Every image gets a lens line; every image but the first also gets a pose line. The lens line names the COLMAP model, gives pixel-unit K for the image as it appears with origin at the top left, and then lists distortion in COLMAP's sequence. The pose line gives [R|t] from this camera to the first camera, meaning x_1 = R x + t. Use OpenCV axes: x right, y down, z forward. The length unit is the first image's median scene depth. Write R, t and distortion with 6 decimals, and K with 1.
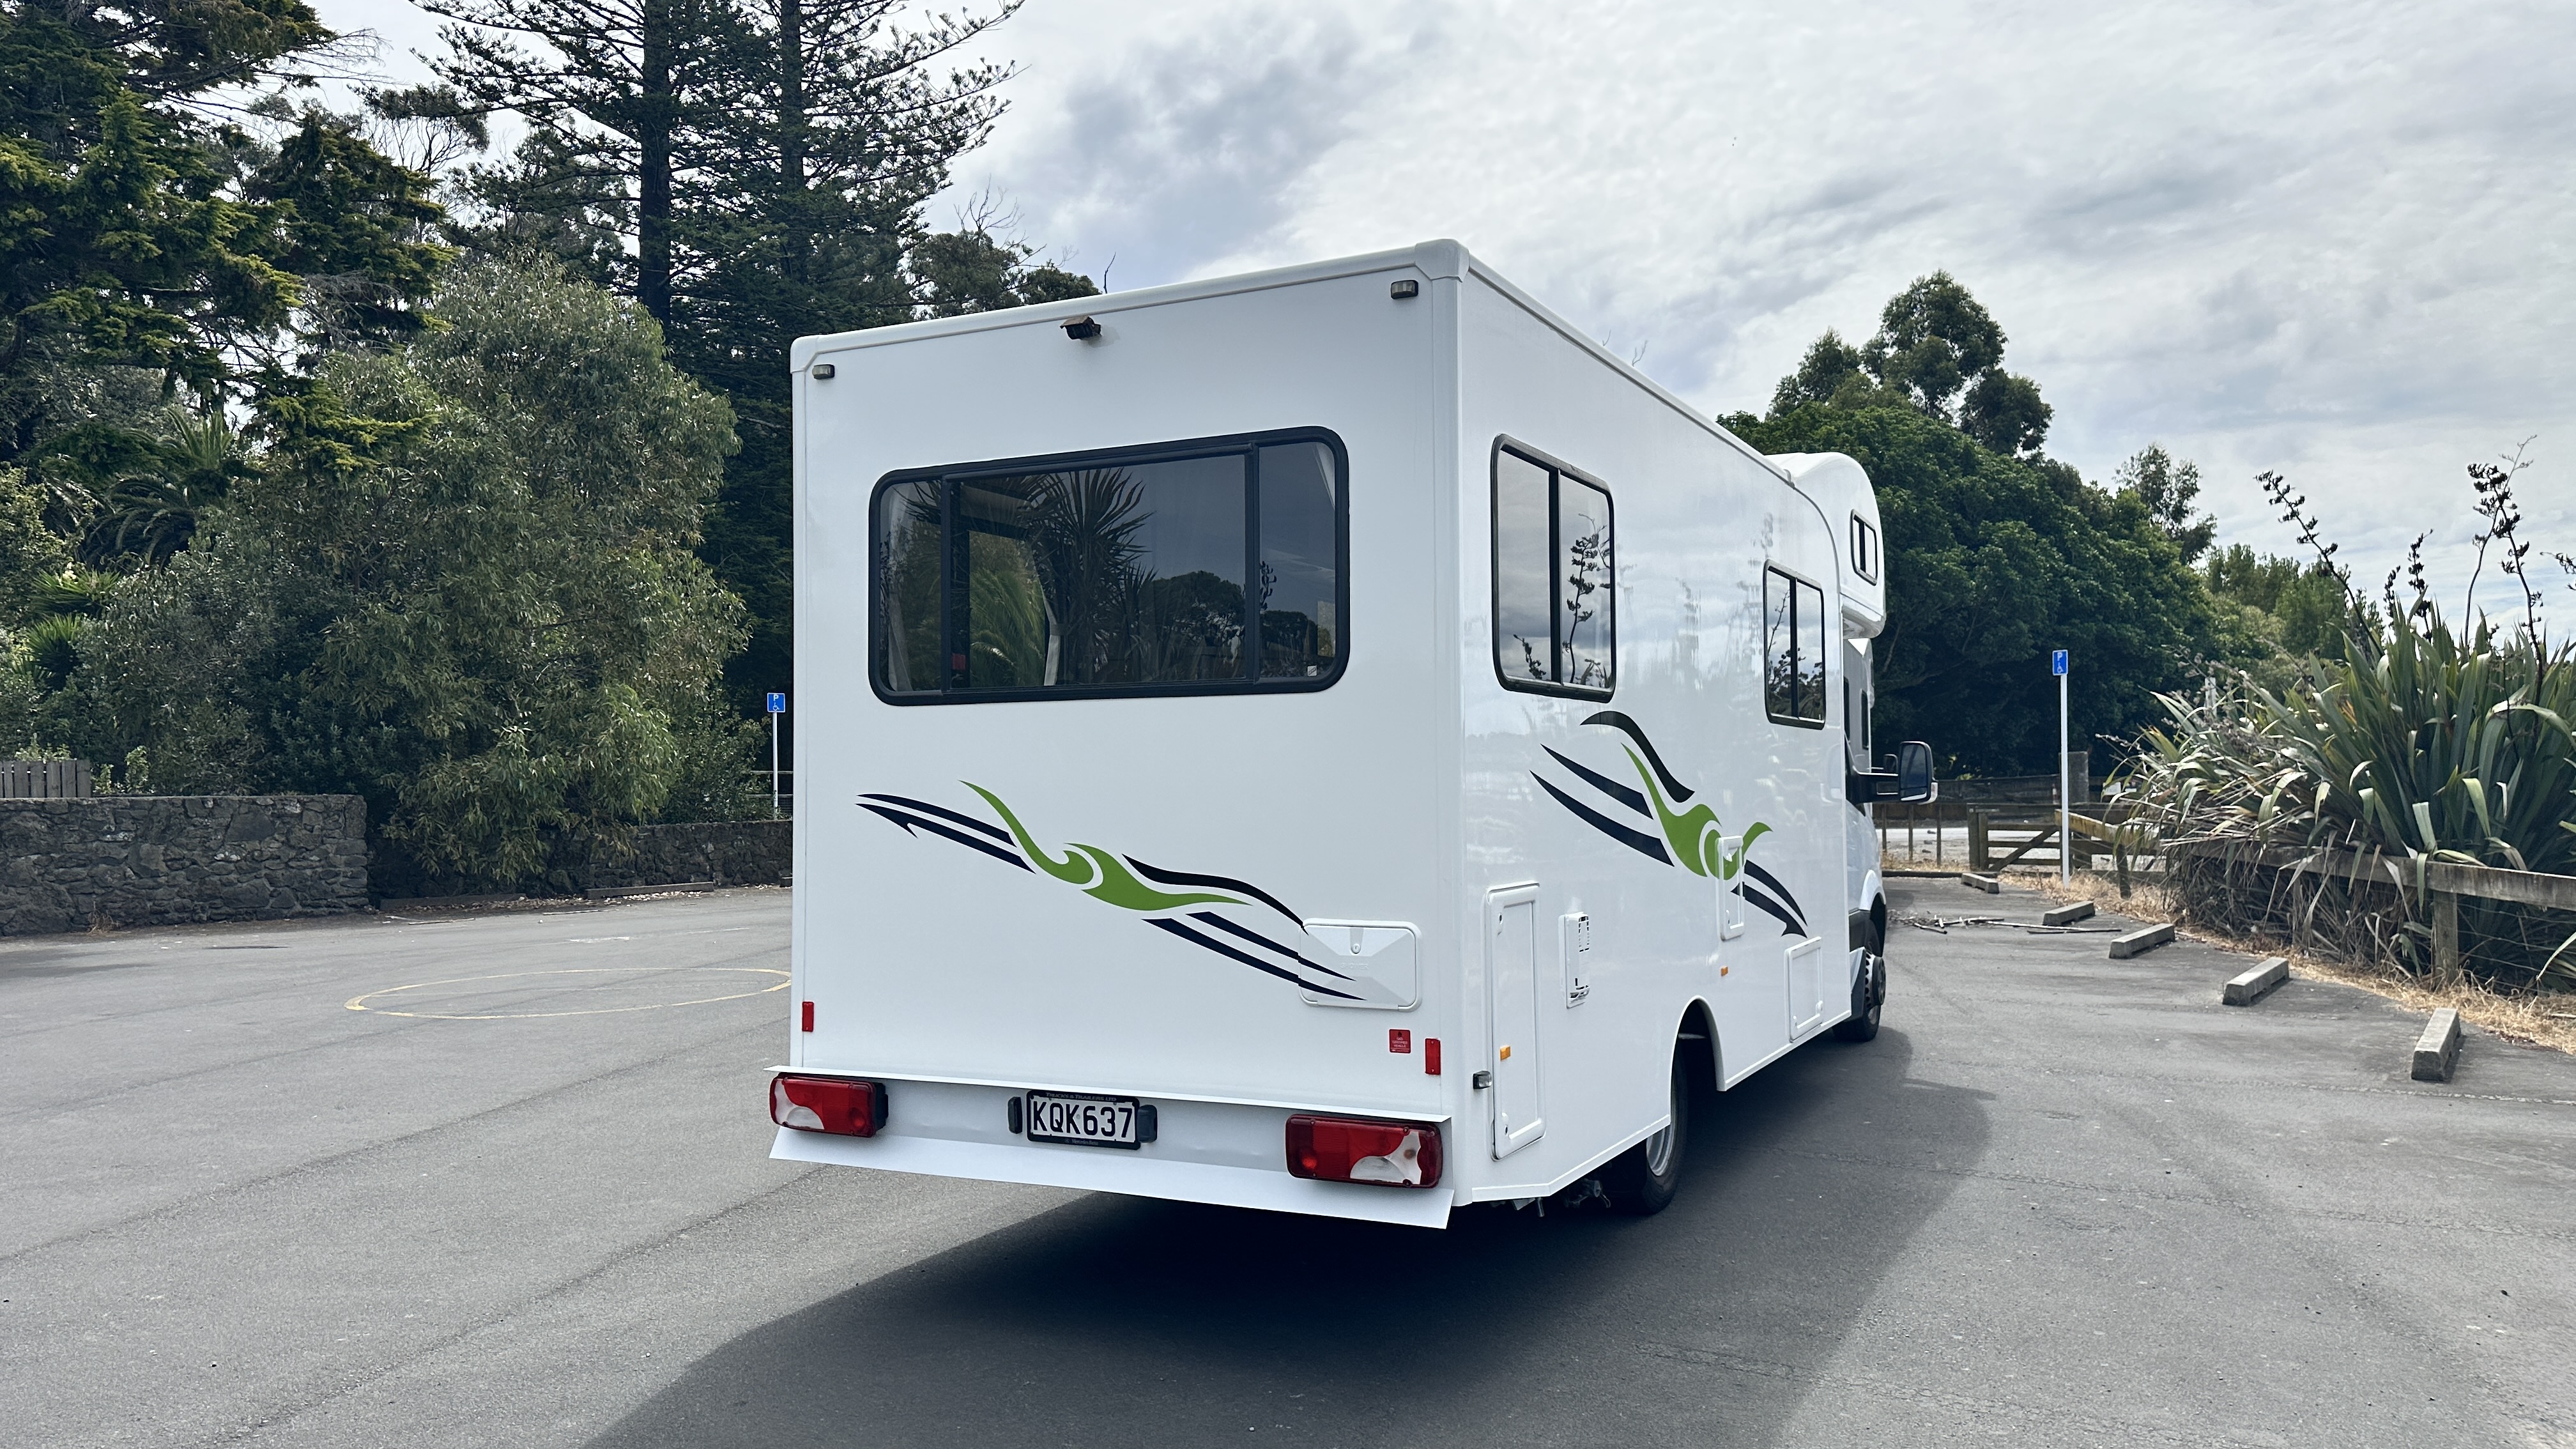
lens RADIAL K [[1826.8, 0, 1287.2], [0, 1826.8, 683.4], [0, 0, 1]] dist [0.066408, -0.051170]
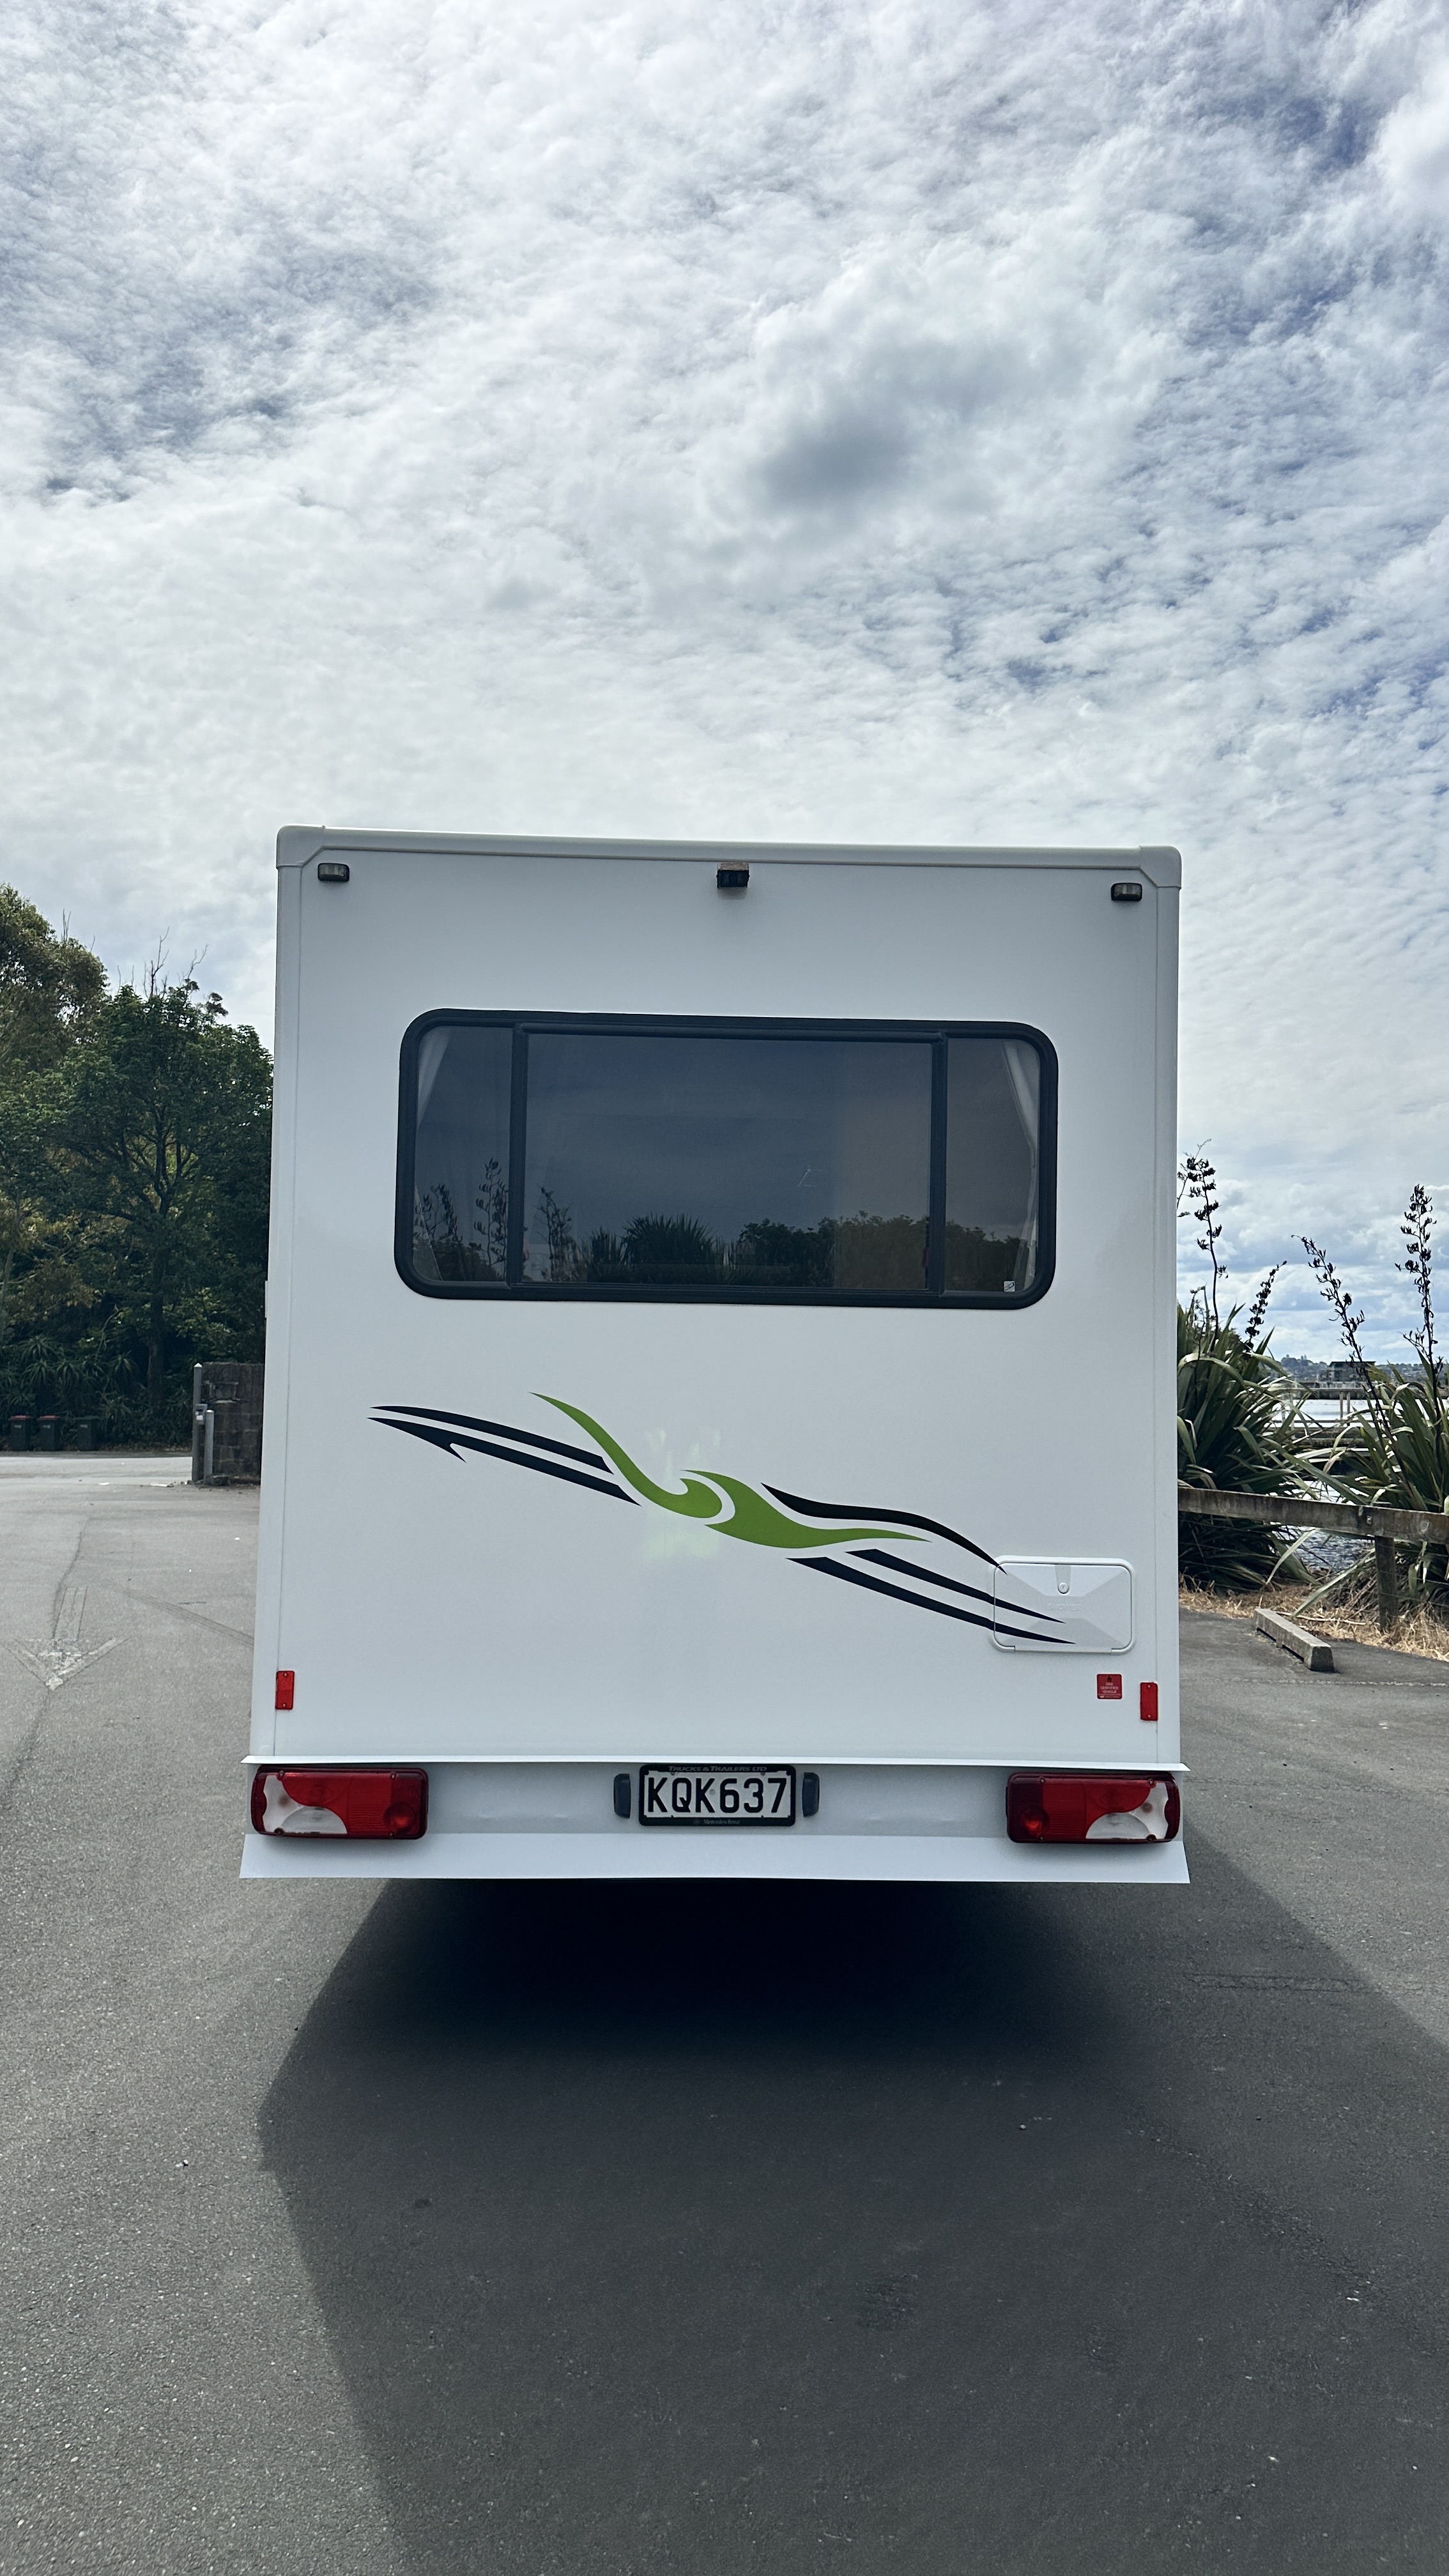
lens RADIAL K [[1826.8, 0, 723.2], [0, 1826.8, 1262.2], [0, 0, 1]] dist [0.066408, -0.051170]
pose [[0.874591, 0.061441, 0.480954, -0.527595], [-0.051061, 0.998094, -0.034653, 0.019275], [-0.482166, 0.005749, 0.876061, 0.245197]]
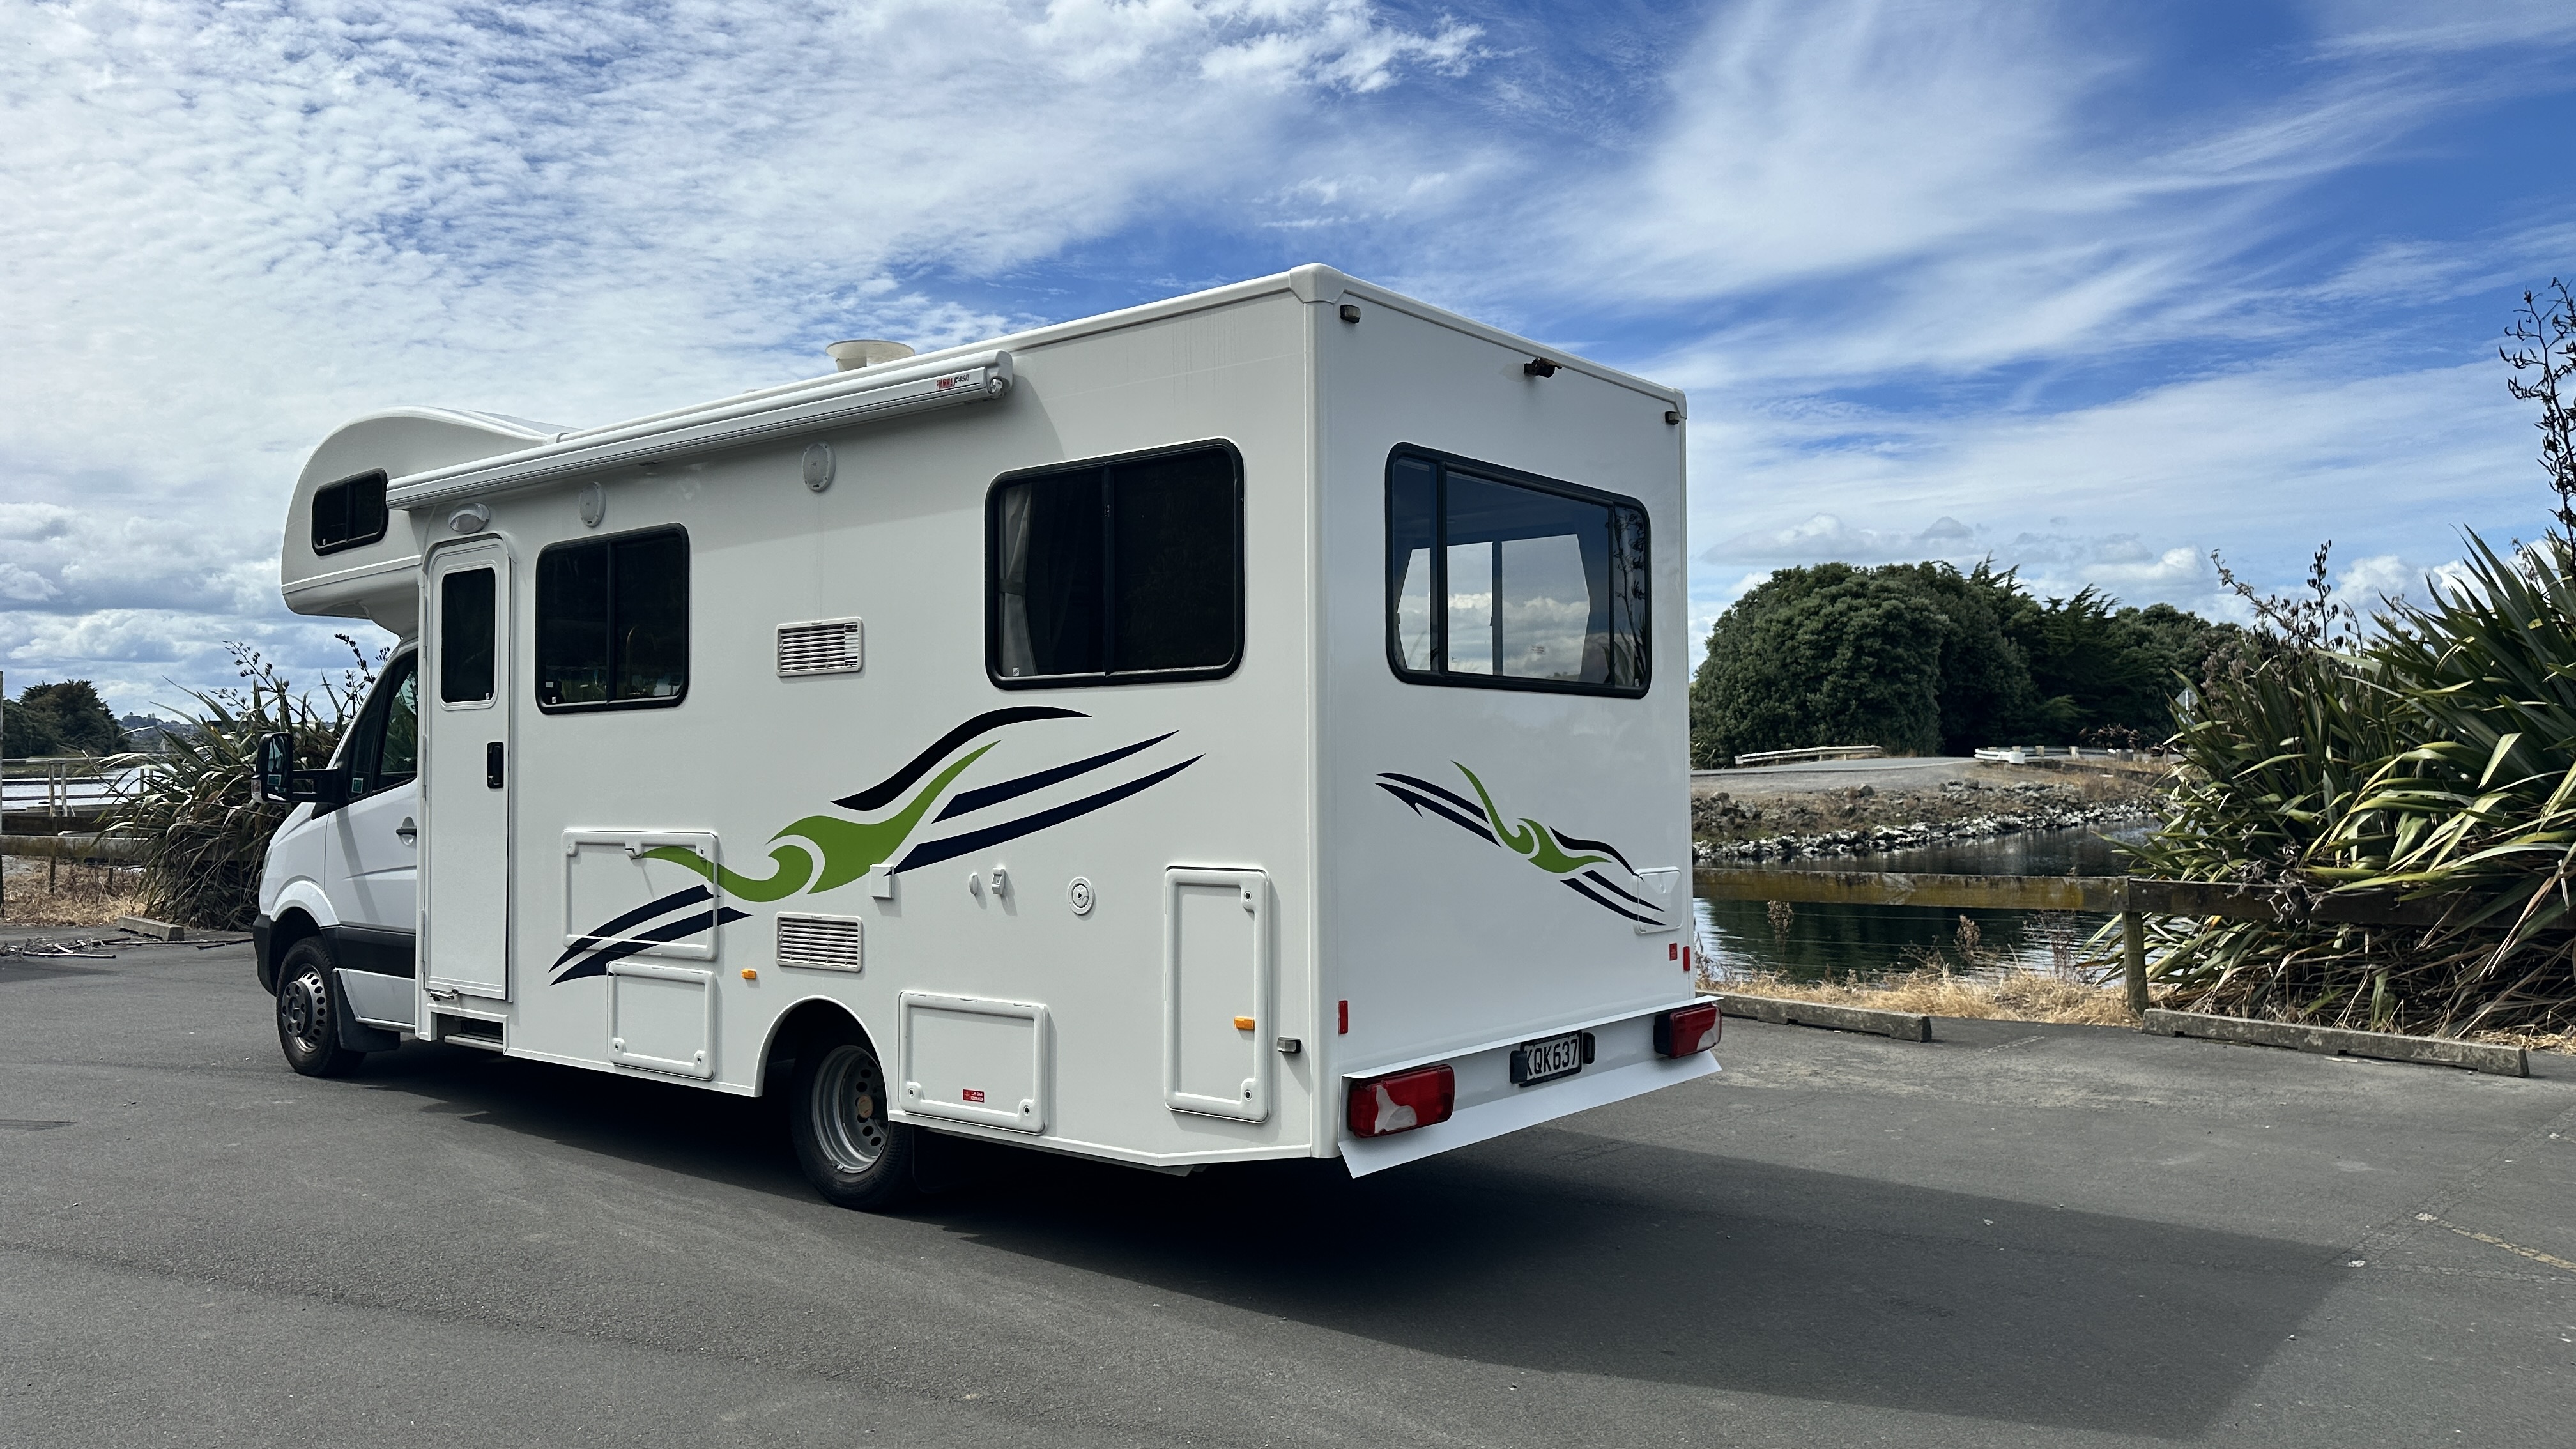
lens RADIAL K [[1826.8, 0, 1296.0], [0, 1826.8, 660.3], [0, 0, 1]] dist [0.066408, -0.051170]
pose [[0.198883, 0.069620, 0.977547, -1.263136], [-0.051614, 0.996833, -0.060493, 0.066566], [-0.978663, -0.038424, 0.201847, 0.920575]]
